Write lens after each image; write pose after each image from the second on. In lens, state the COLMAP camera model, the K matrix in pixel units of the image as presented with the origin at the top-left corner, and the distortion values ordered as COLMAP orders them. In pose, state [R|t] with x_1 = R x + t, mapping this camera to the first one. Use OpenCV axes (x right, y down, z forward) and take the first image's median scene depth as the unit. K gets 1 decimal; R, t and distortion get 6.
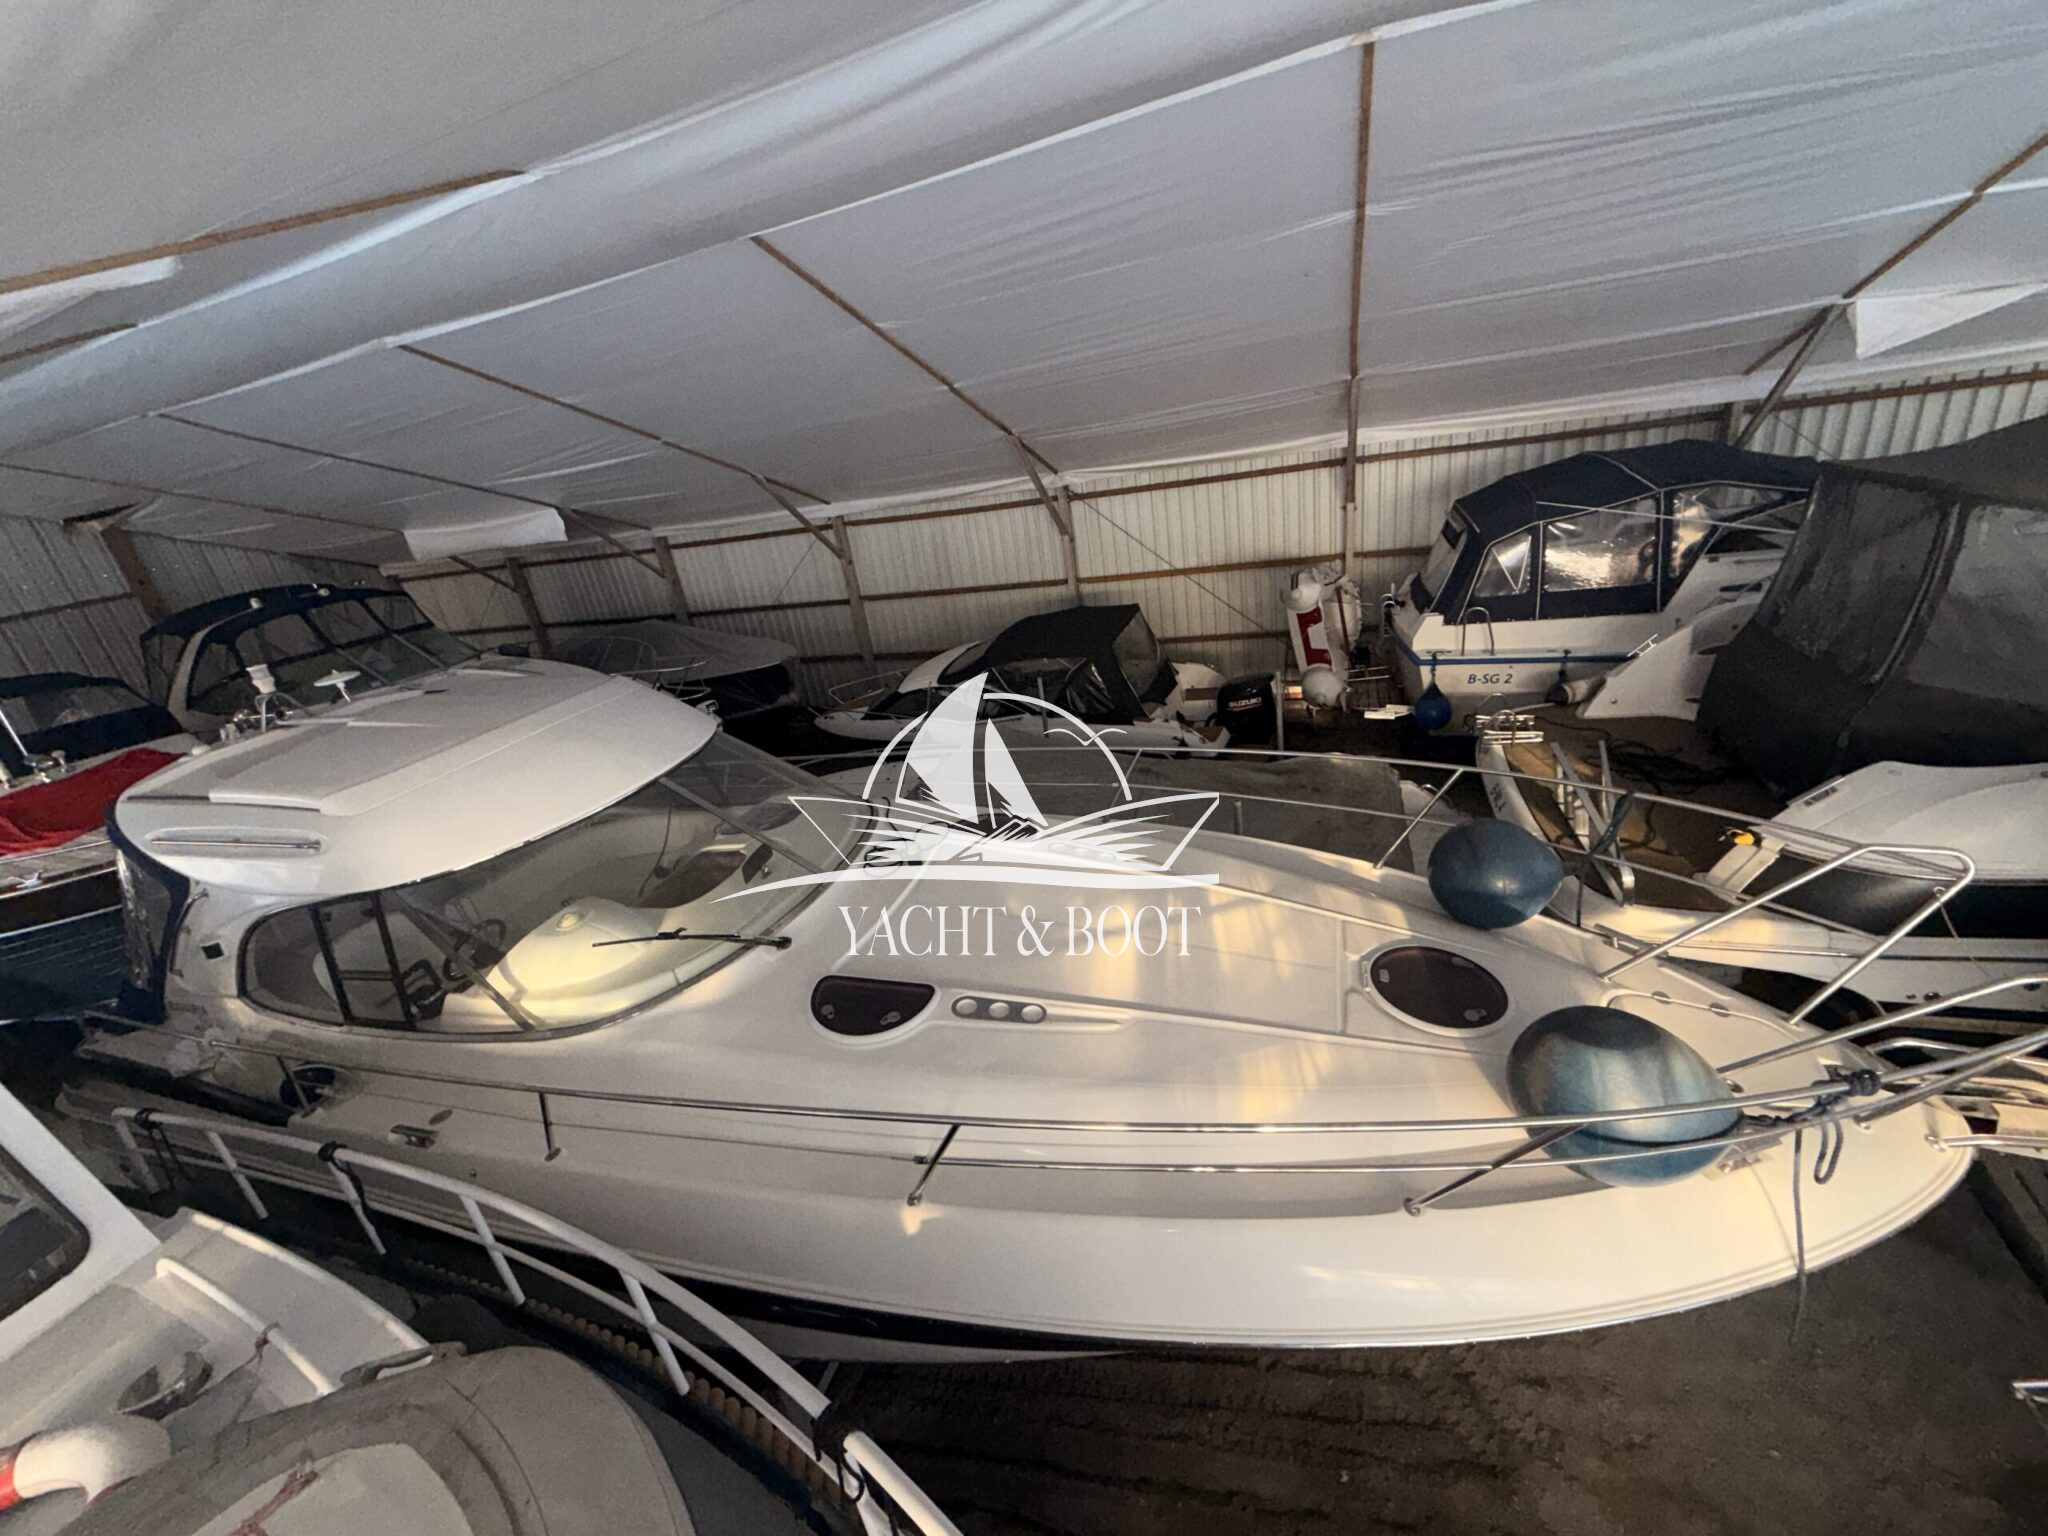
lens RADIAL K [[813.3, 0, 1014.4], [0, 813.3, 765.9], [0, 0, 1]] dist [-0.000431, -0.000225]
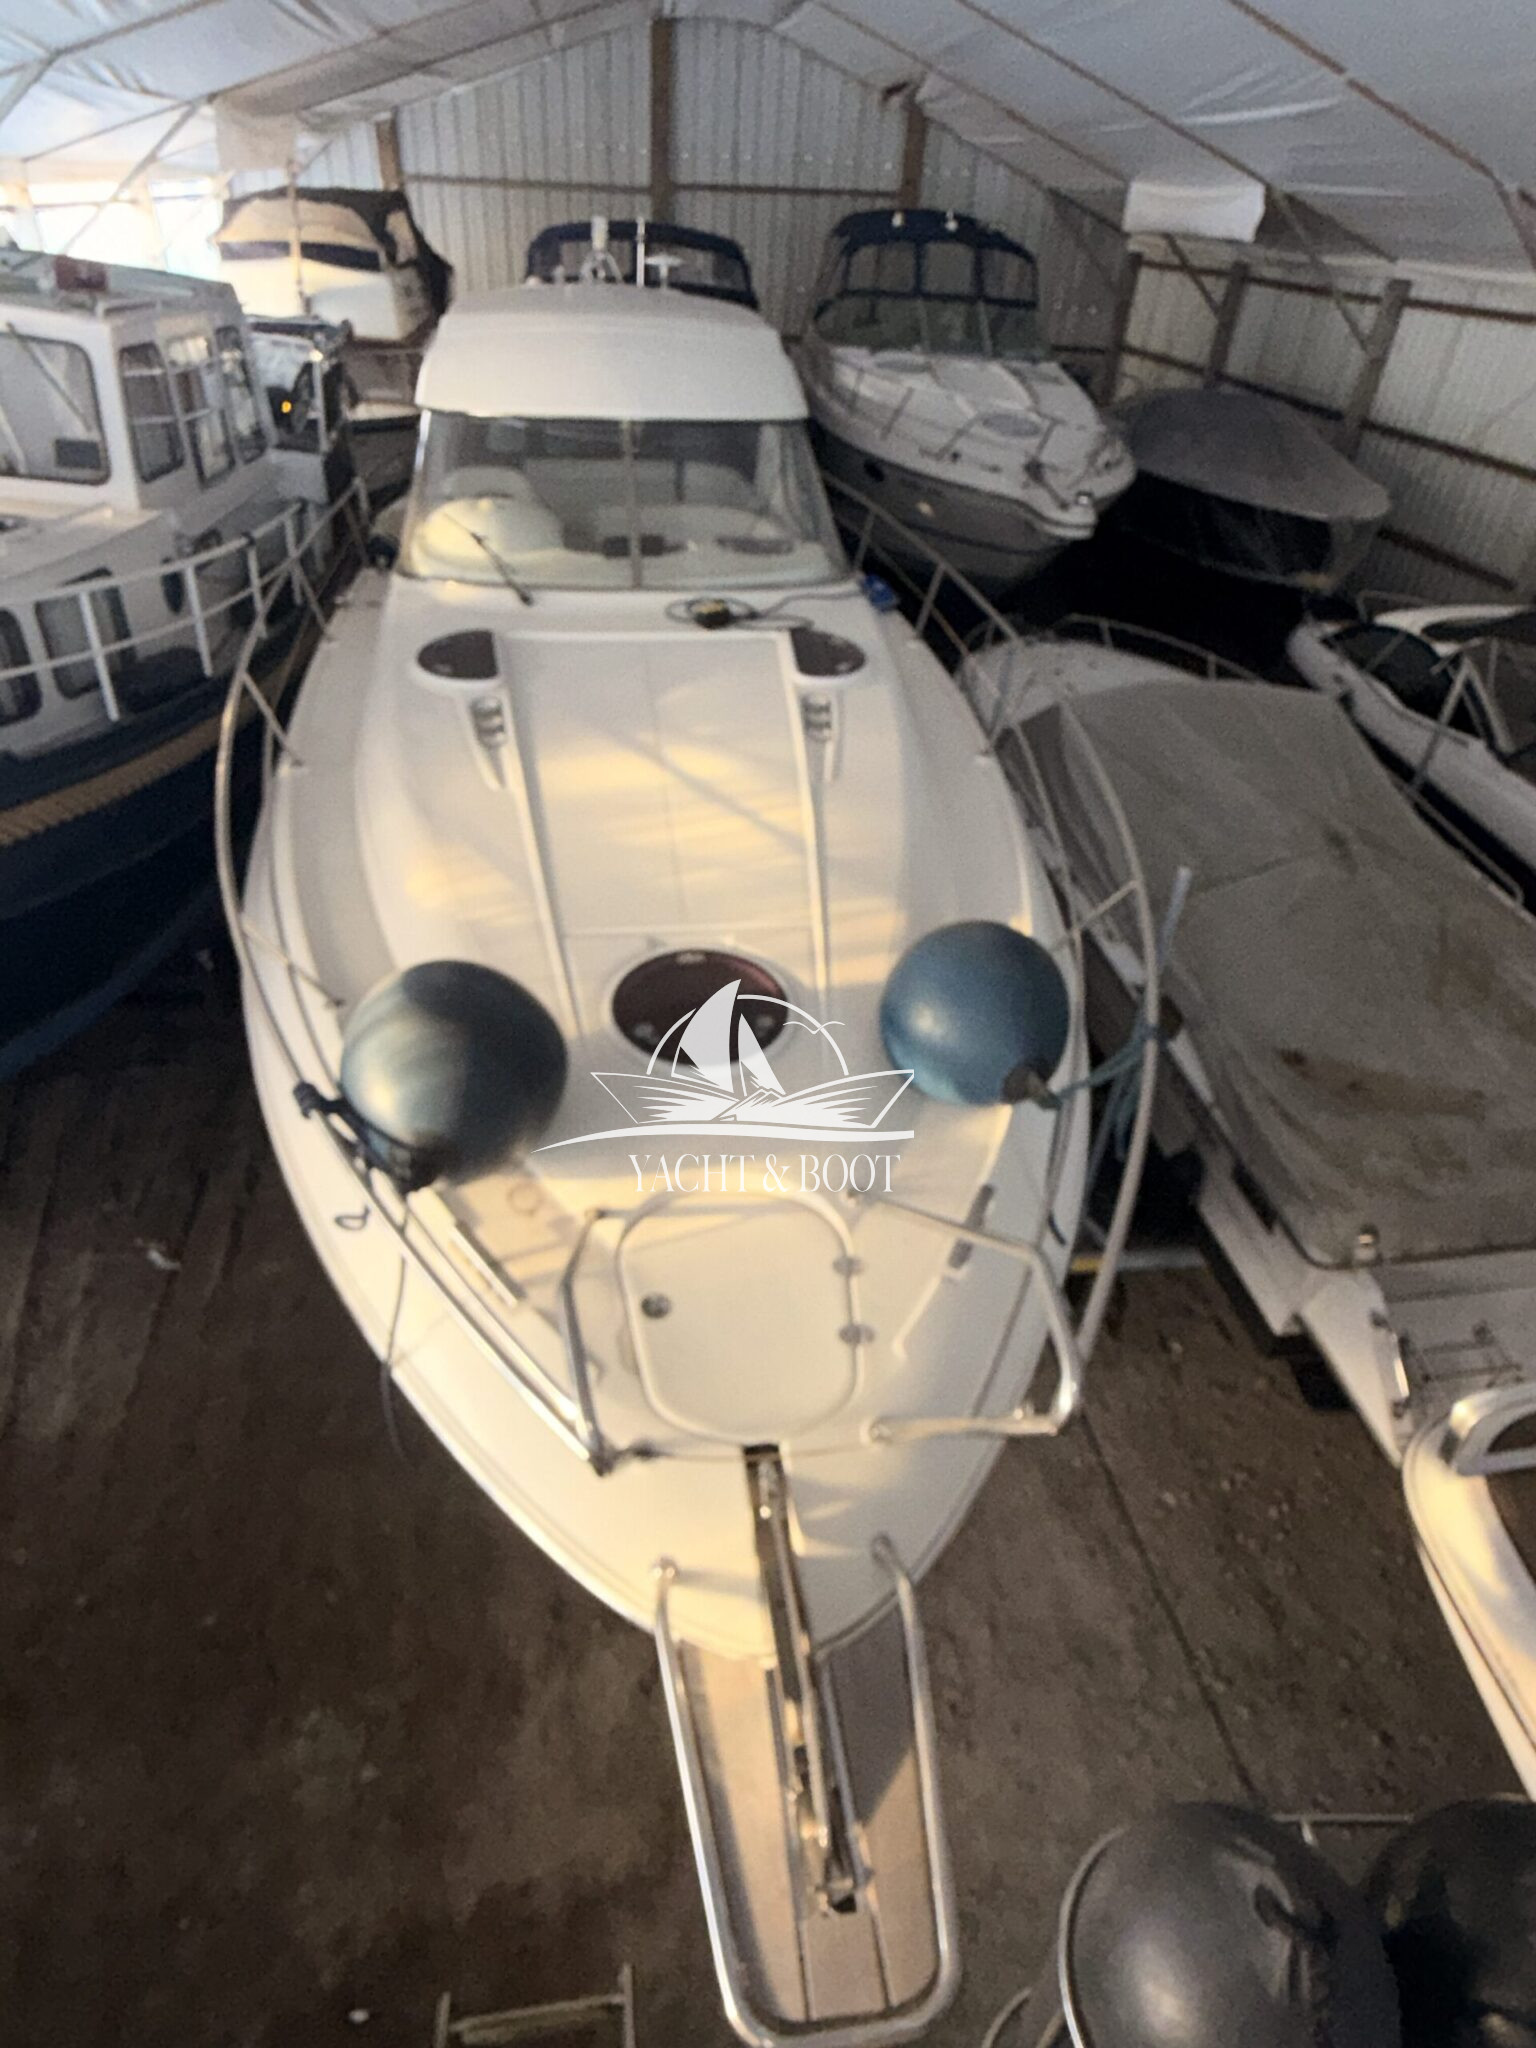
lens RADIAL K [[1144.8, 0, 768.0], [0, 1144.8, 1024.0], [0, 0, 1]] dist [-0.000893, -0.000496]
pose [[0.458855, 0.648753, -0.607101, 0.317257], [-0.449544, 0.758883, 0.471176, -0.053865], [0.766396, 0.056717, 0.639860, 0.120176]]
